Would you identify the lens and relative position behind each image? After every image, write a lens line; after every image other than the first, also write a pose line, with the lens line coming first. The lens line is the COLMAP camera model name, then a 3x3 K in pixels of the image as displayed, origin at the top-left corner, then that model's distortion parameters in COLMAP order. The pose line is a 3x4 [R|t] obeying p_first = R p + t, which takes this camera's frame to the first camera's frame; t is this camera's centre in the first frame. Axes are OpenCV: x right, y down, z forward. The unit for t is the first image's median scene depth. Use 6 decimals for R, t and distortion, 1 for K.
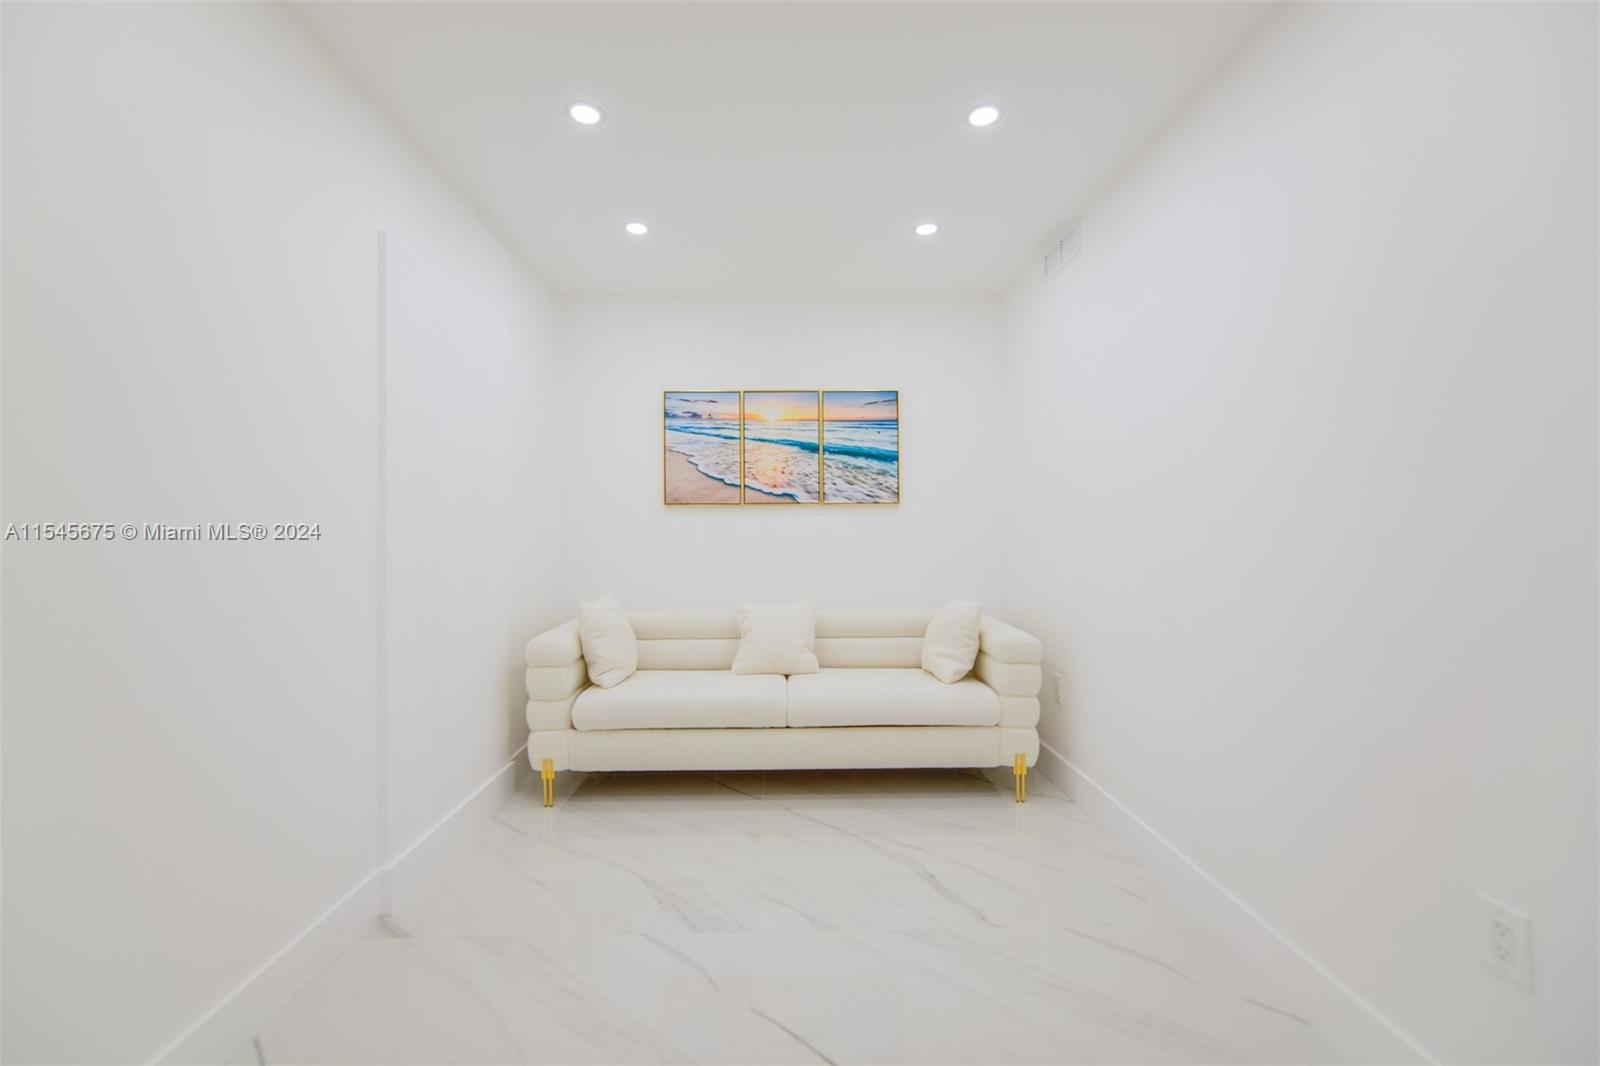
lens RADIAL K [[643.6, 0, 771.8], [0, 643.6, 534.9], [0, 0, 1]] dist [0.011023, -0.002935]
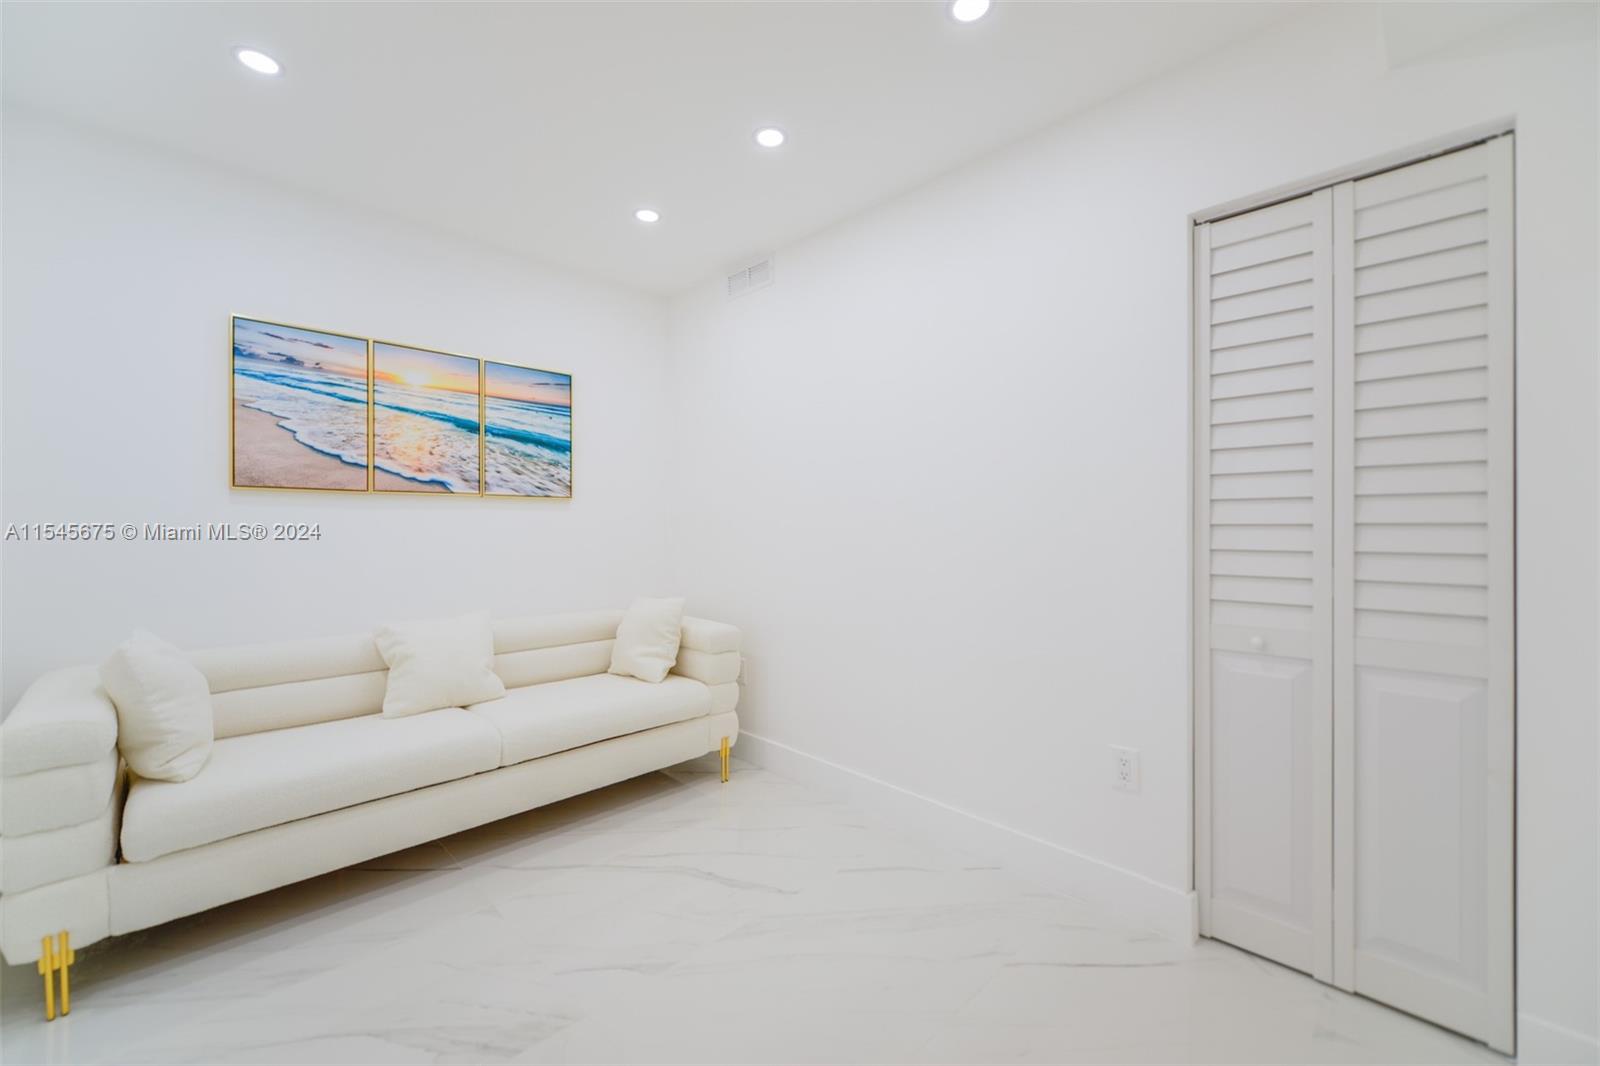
lens RADIAL K [[643.6, 0, 797.5], [0, 643.6, 534.2], [0, 0, 1]] dist [0.011023, -0.002935]
pose [[0.720135, -0.001838, 0.693831, -0.233224], [-0.000145, 0.999996, 0.002800, 0.000264], [-0.693834, -0.002117, 0.720132, 0.127770]]
